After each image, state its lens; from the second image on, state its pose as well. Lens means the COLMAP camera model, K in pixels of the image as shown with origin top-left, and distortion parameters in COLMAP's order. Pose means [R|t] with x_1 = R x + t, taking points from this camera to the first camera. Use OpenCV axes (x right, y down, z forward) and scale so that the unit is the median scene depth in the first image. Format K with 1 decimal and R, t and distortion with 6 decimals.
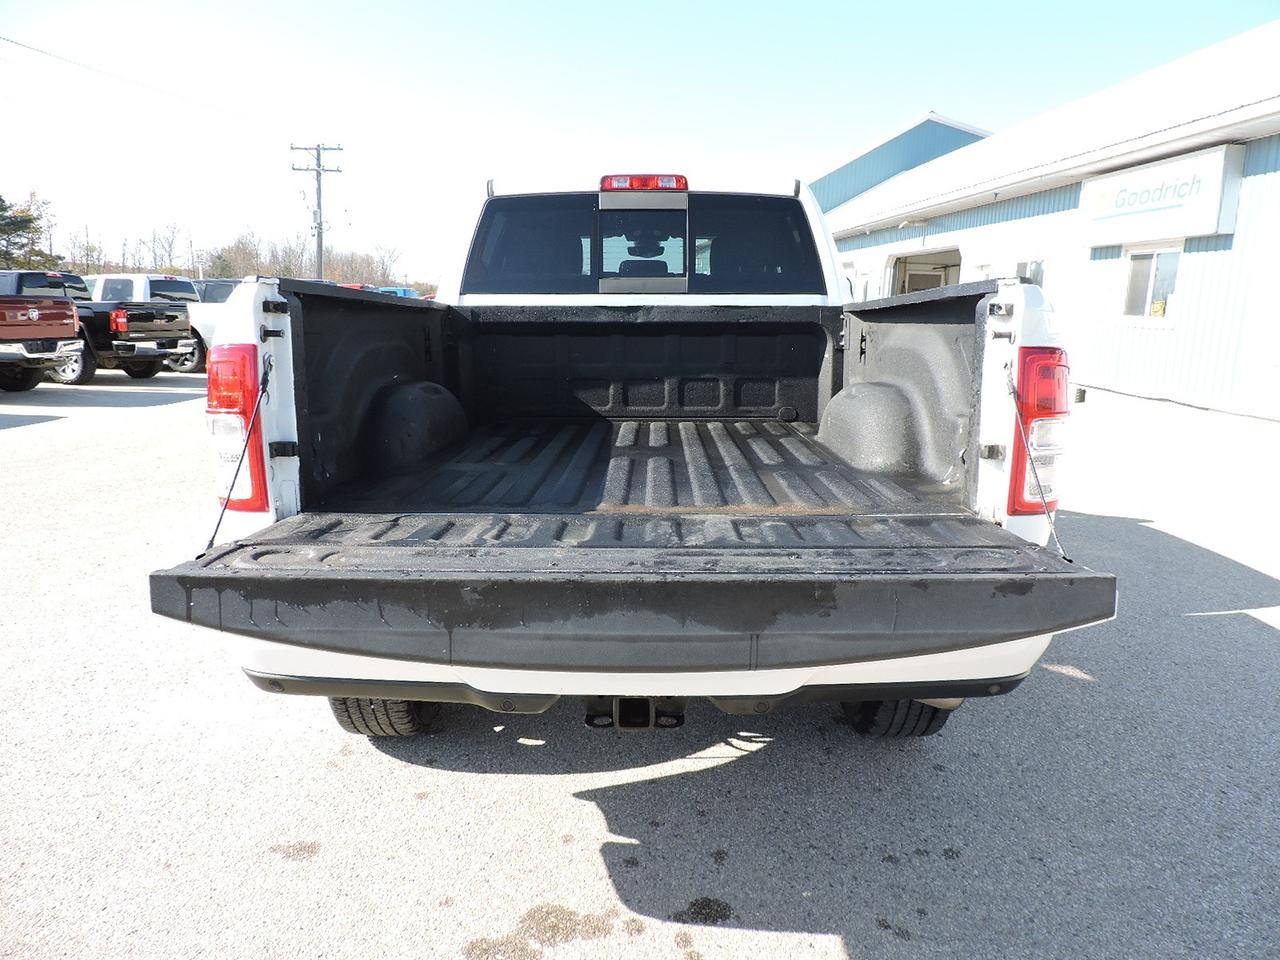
lens RADIAL K [[906.2, 0, 640.0], [0, 906.2, 480.0], [0, 0, 1]] dist [-0.010852, -0.008451]
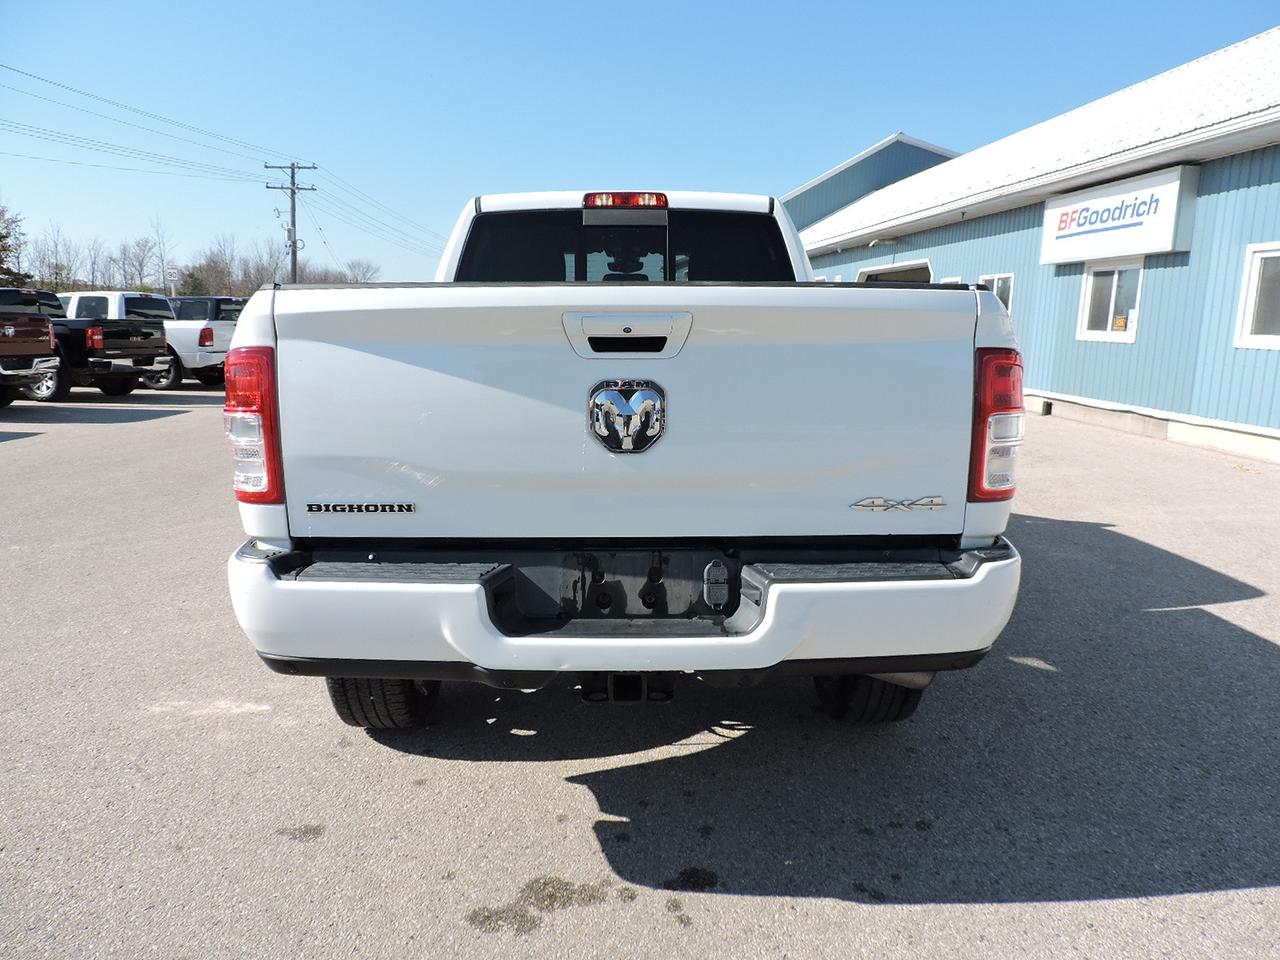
lens RADIAL K [[906.2, 0, 640.0], [0, 906.2, 480.0], [0, 0, 1]] dist [-0.010852, -0.008451]
pose [[0.999618, -0.006236, 0.026929, -0.011923], [0.006754, 0.999793, -0.019185, 0.019532], [-0.026803, 0.019360, 0.999453, -0.051300]]
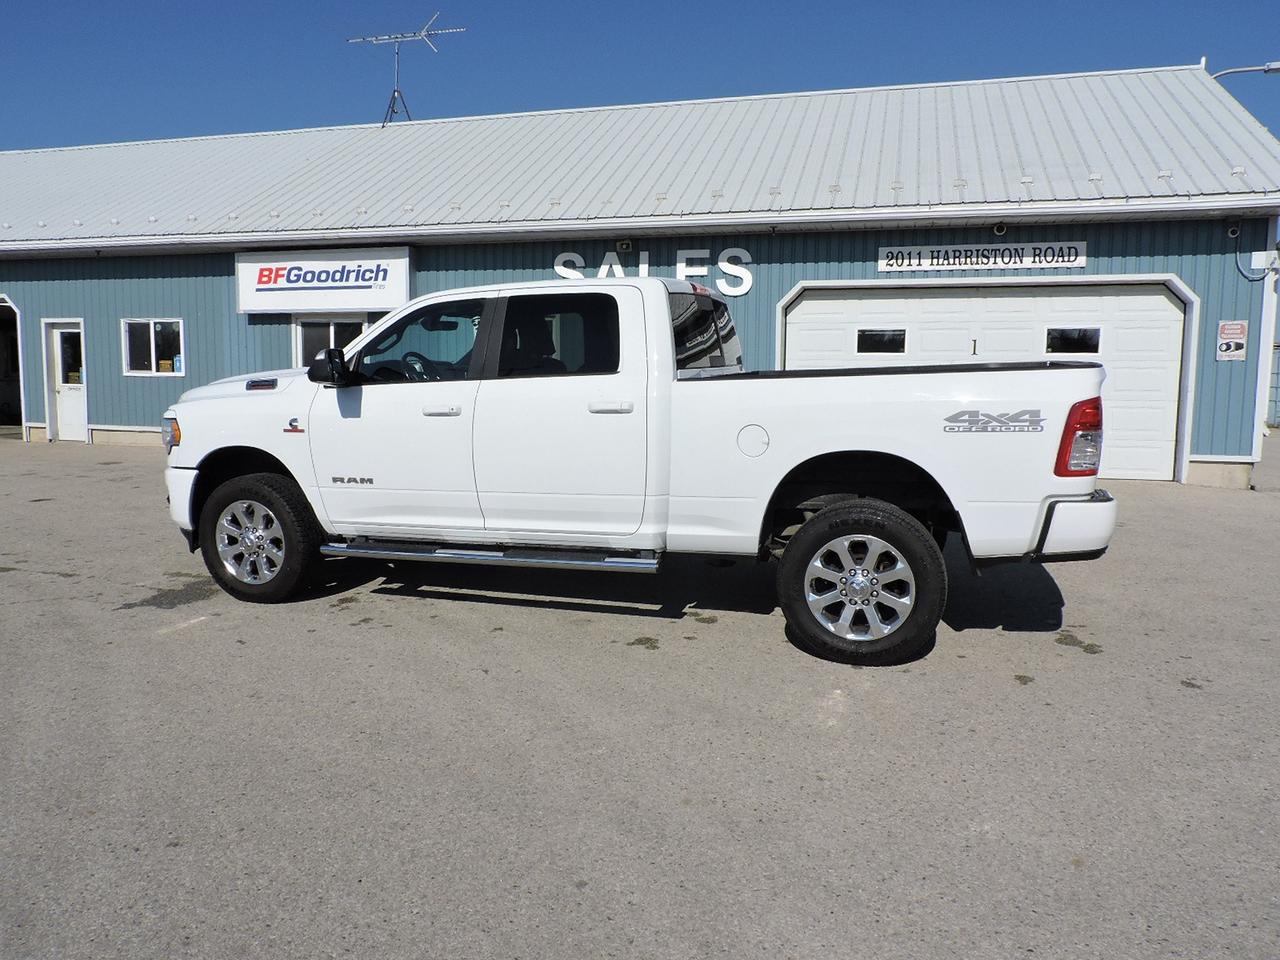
lens RADIAL K [[930.6, 0, 640.0], [0, 930.6, 480.0], [0, 0, 1]] dist [0.010774, -0.000429]
pose [[0.295957, -0.131816, 0.946062, -1.854526], [0.189056, 0.978923, 0.077252, -0.214018], [-0.936305, 0.155995, 0.314640, 0.857735]]
